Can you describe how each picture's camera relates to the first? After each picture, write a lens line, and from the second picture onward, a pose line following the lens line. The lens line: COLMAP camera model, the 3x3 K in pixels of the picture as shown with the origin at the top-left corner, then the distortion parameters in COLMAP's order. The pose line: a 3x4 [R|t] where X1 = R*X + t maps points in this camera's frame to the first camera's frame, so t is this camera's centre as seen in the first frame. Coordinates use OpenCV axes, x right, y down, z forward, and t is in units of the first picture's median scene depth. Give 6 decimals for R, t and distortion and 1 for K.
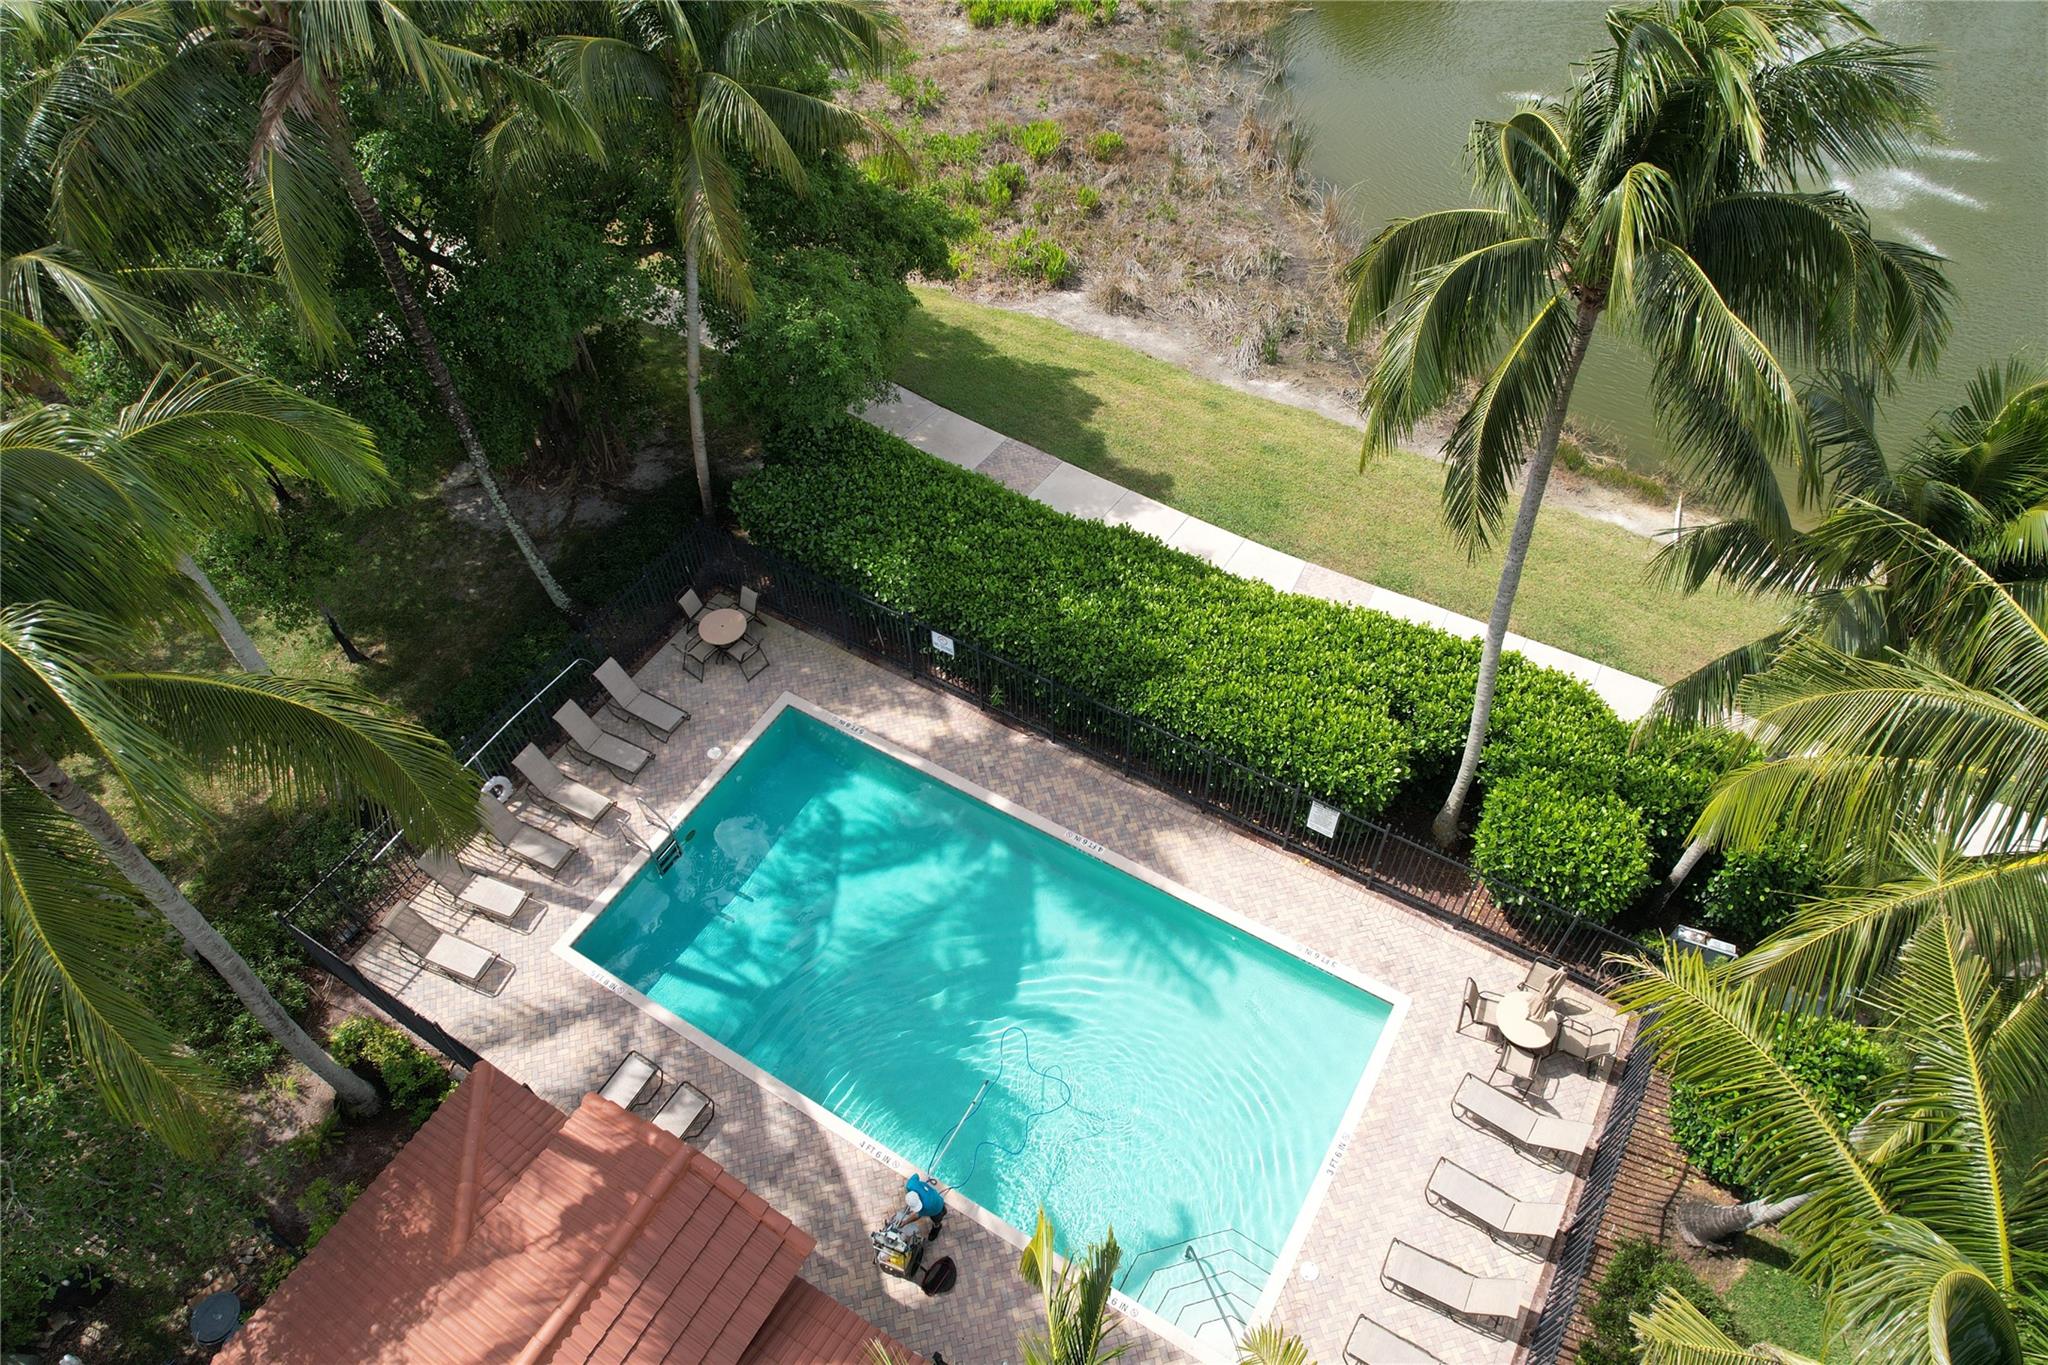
lens RADIAL K [[1326.8, 0, 1023.3], [0, 1326.8, 737.5], [0, 0, 1]] dist [-0.052871, 0.059123]
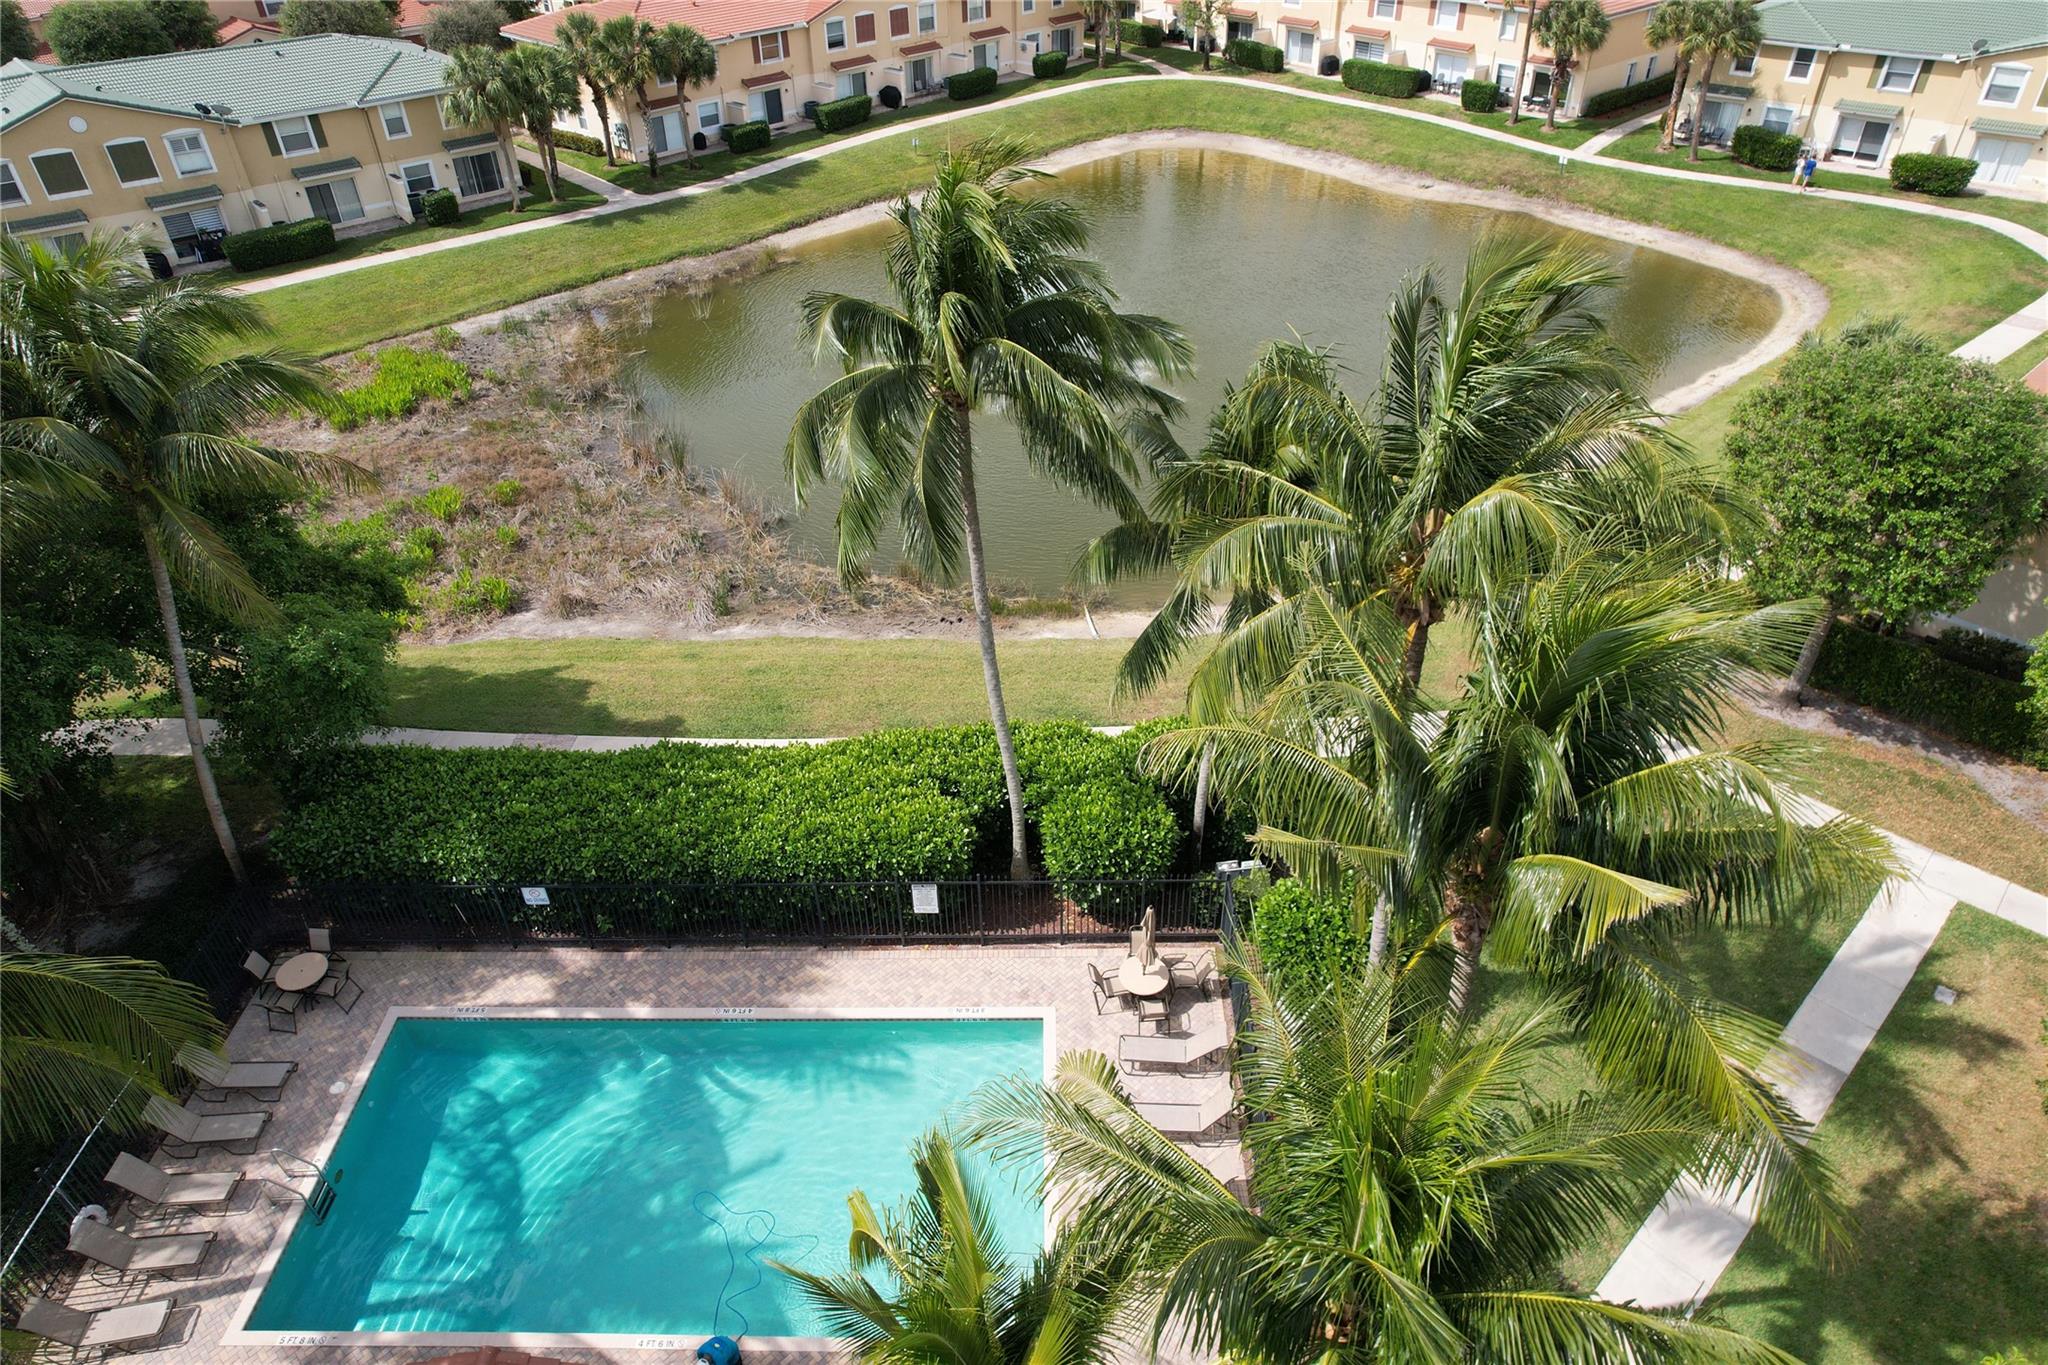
lens RADIAL K [[1326.8, 0, 1023.3], [0, 1326.8, 737.5], [0, 0, 1]] dist [-0.052871, 0.059123]
pose [[0.867996, -0.313190, 0.385351, -0.084047], [0.396691, 0.904126, -0.158722, 0.127658], [-0.298696, 0.290635, 0.909017, -0.096691]]
